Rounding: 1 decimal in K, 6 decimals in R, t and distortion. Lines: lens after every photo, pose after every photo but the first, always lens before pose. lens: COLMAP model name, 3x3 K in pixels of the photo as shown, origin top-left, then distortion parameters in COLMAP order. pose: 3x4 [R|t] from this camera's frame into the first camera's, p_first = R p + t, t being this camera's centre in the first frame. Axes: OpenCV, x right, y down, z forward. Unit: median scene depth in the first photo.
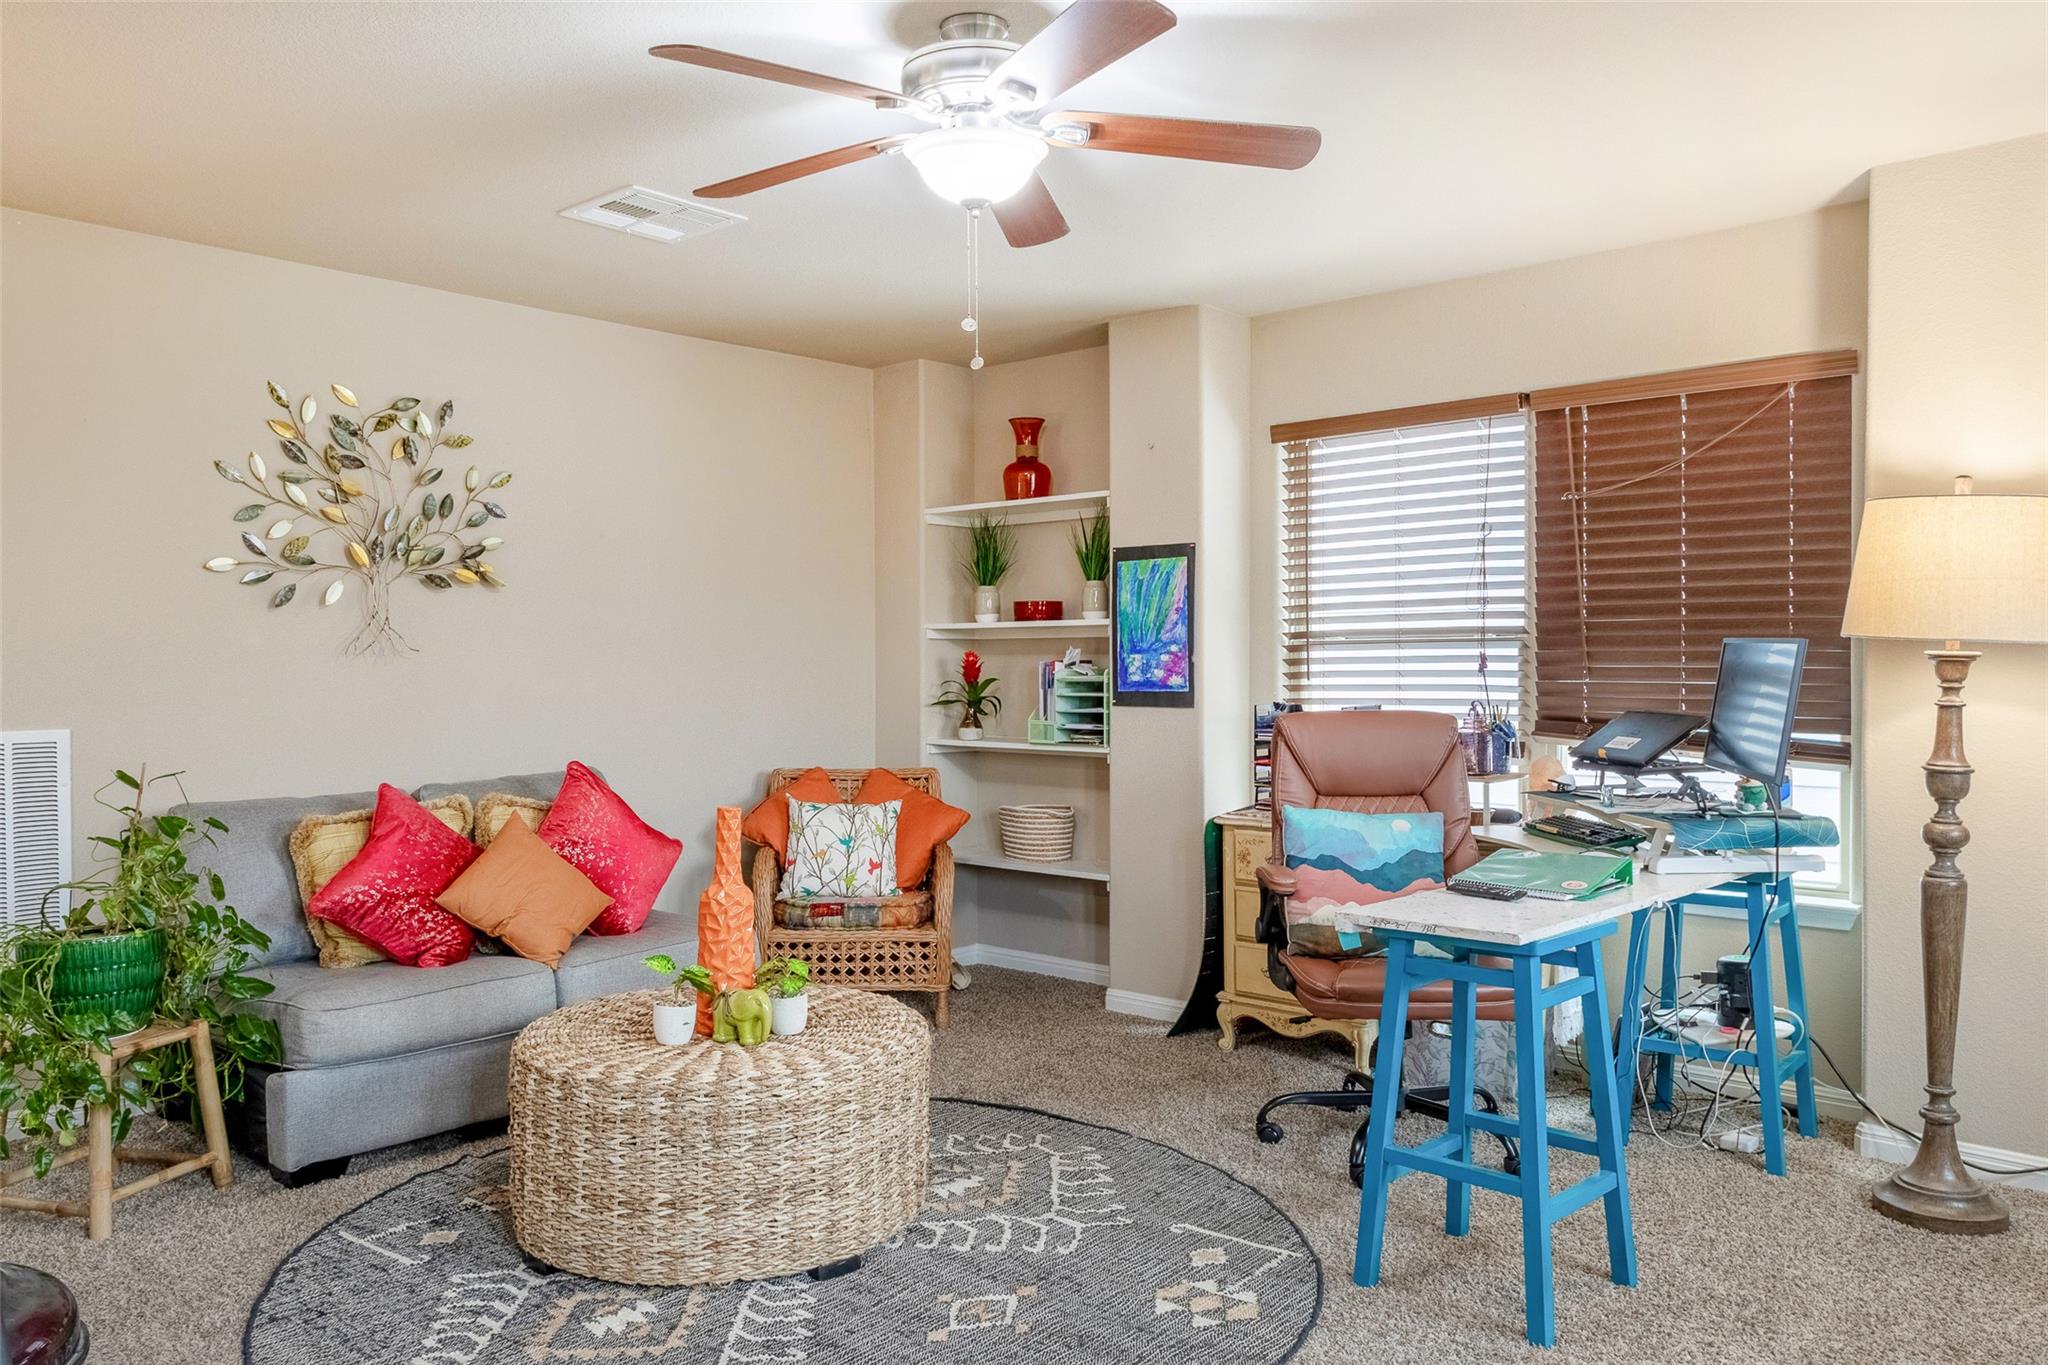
lens RADIAL K [[1518.2, 0, 1023.2], [0, 1518.2, 674.9], [0, 0, 1]] dist [0.008621, 0.005912]
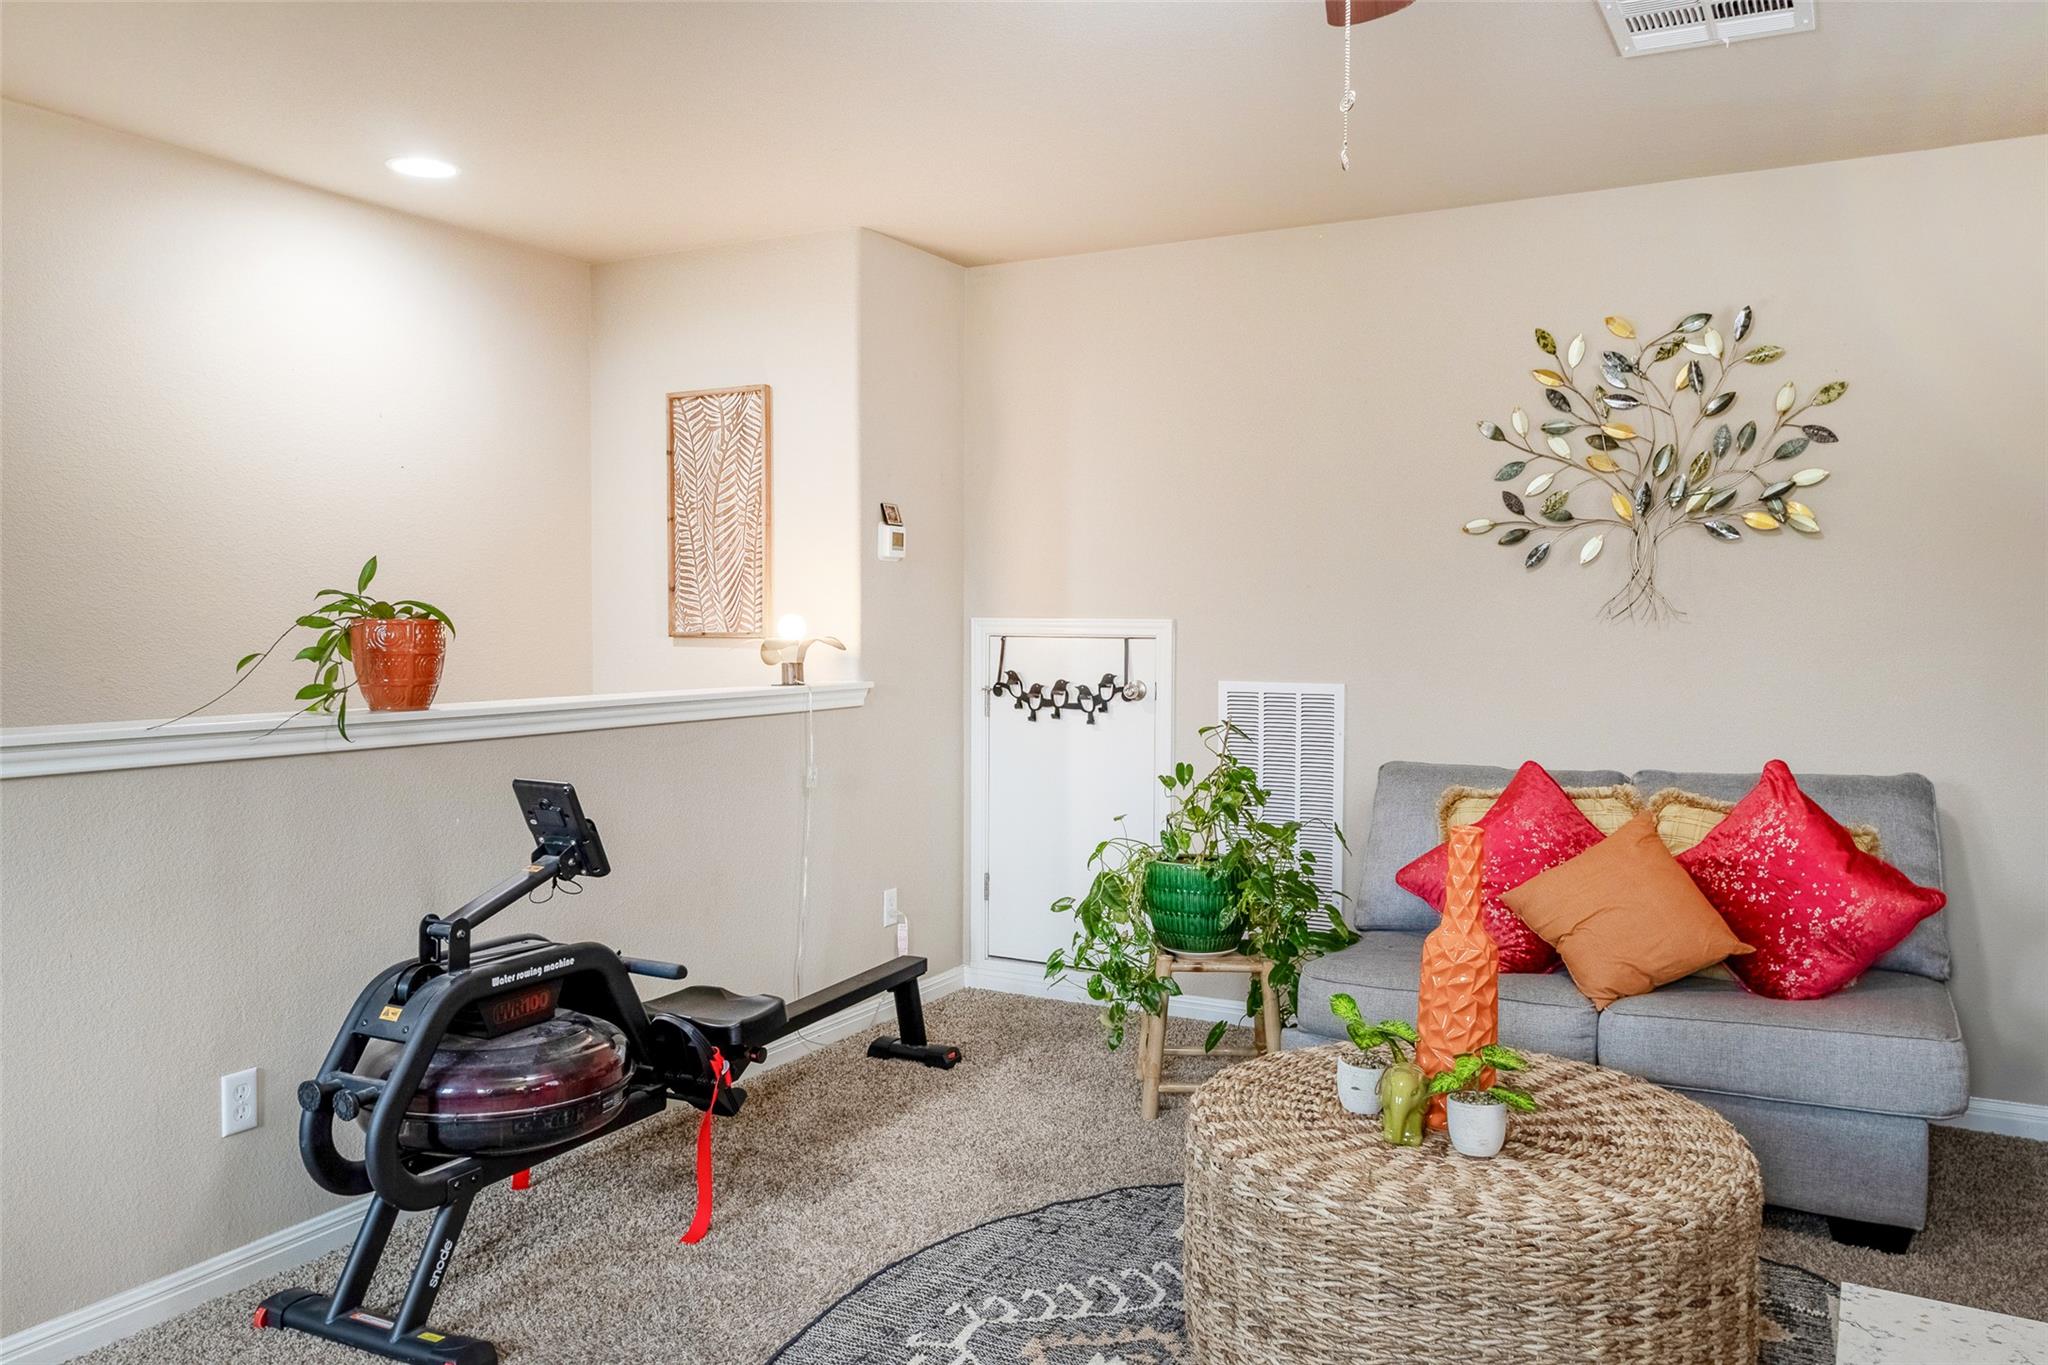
lens RADIAL K [[1518.2, 0, 1027.1], [0, 1518.2, 688.5], [0, 0, 1]] dist [0.008621, 0.005912]
pose [[0.250004, 0.052887, -0.966799, 0.374888], [-0.016340, 0.998595, 0.050401, -0.012482], [0.968107, 0.003197, 0.250517, 0.483794]]
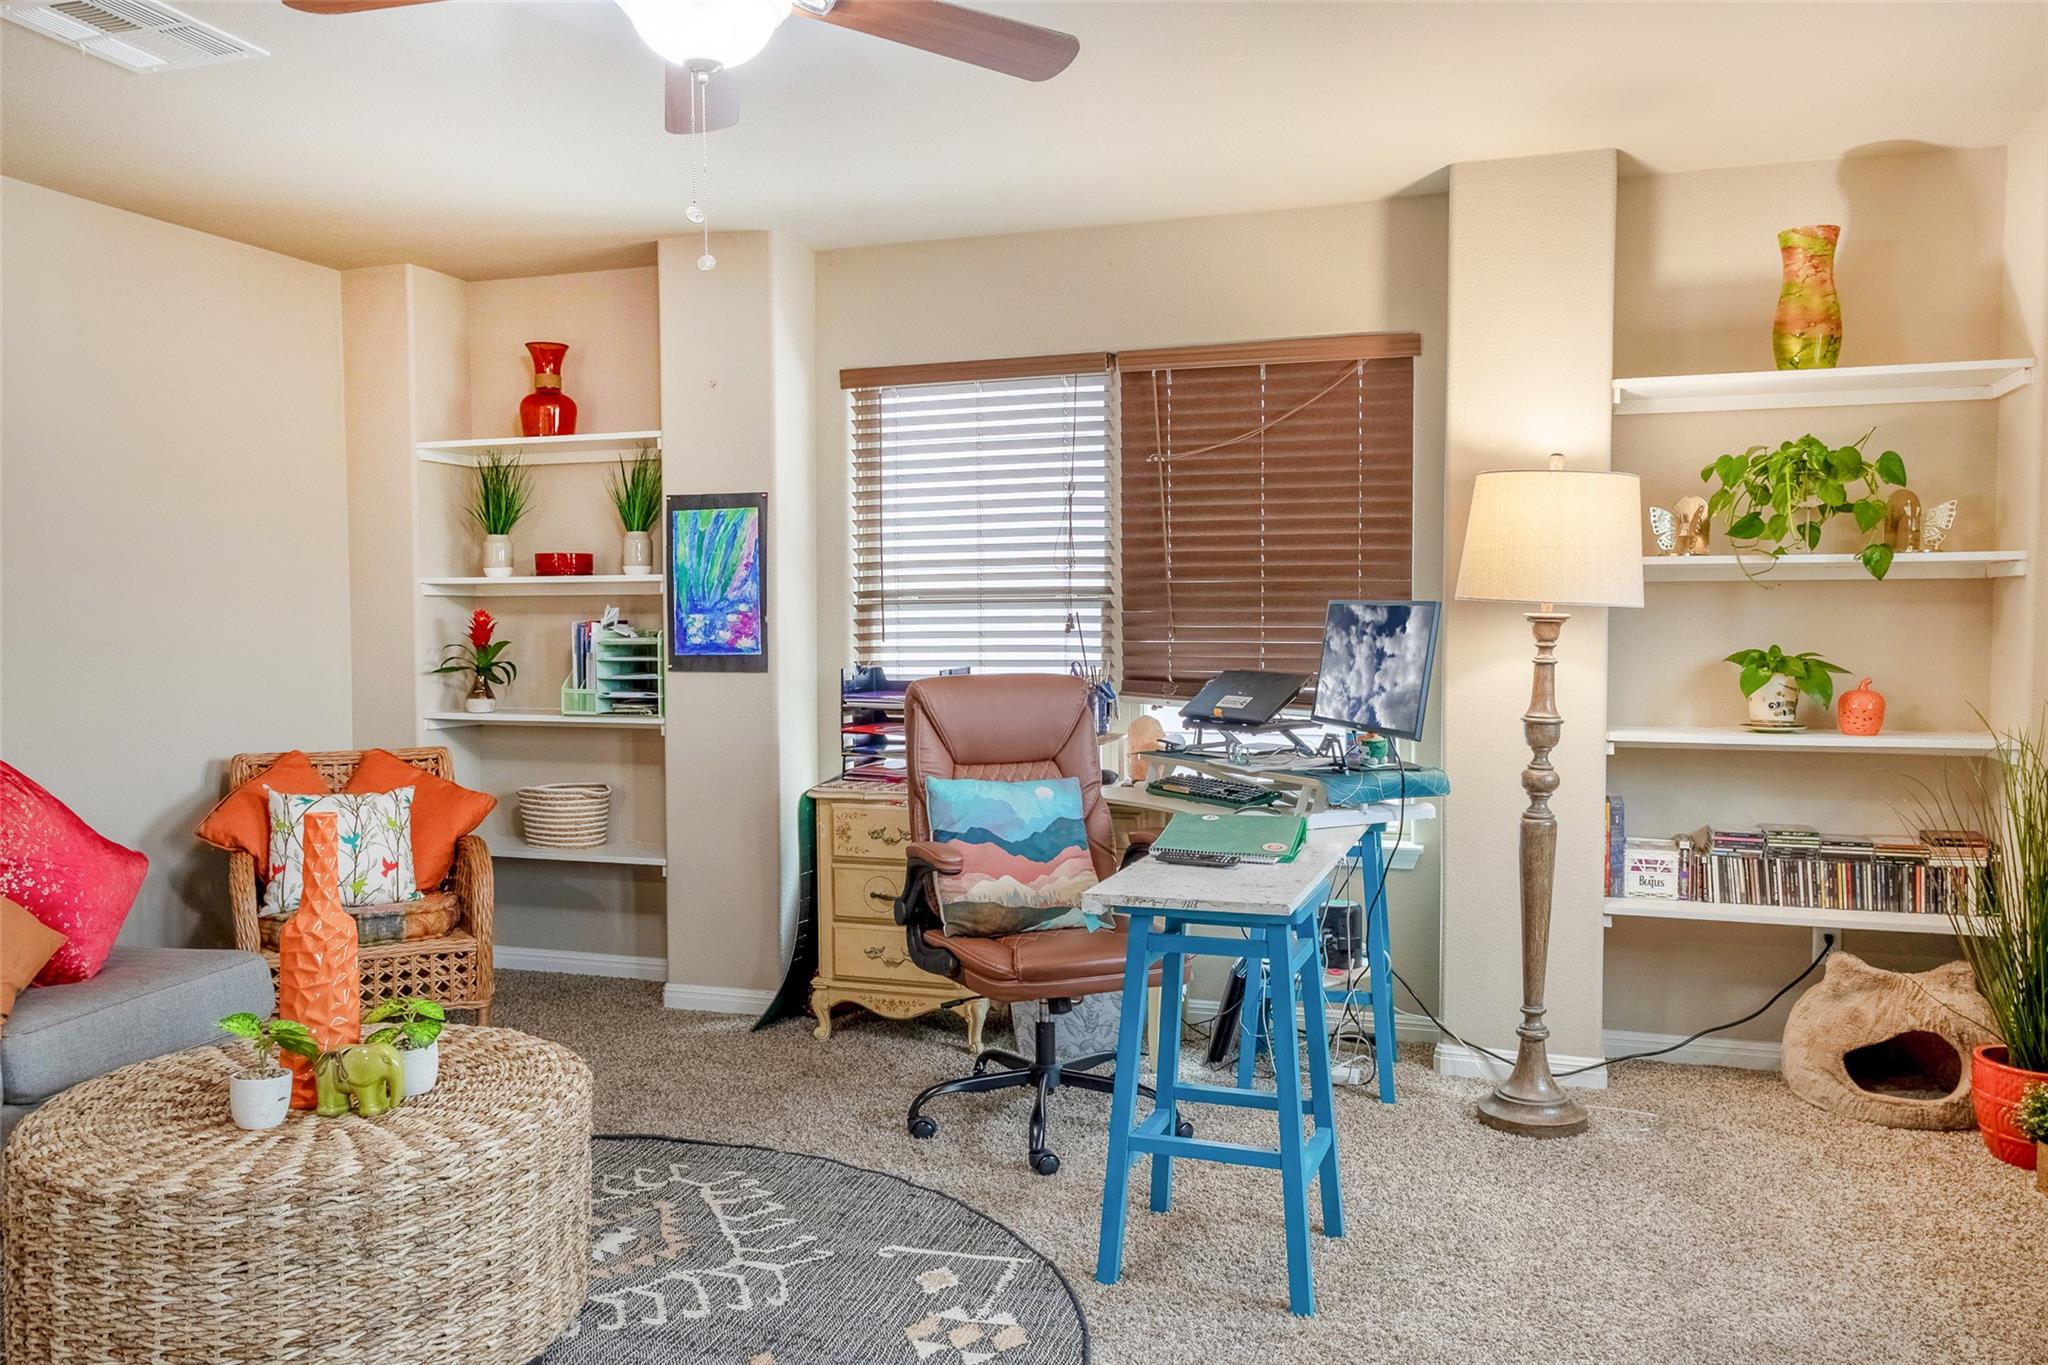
lens RADIAL K [[1518.2, 0, 1028.7], [0, 1518.2, 678.1], [0, 0, 1]] dist [0.008621, 0.005912]
pose [[0.915131, -0.016350, 0.402825, -0.139706], [0.004228, 0.999512, 0.030965, -0.003434], [-0.403134, -0.026634, 0.914753, 0.115849]]
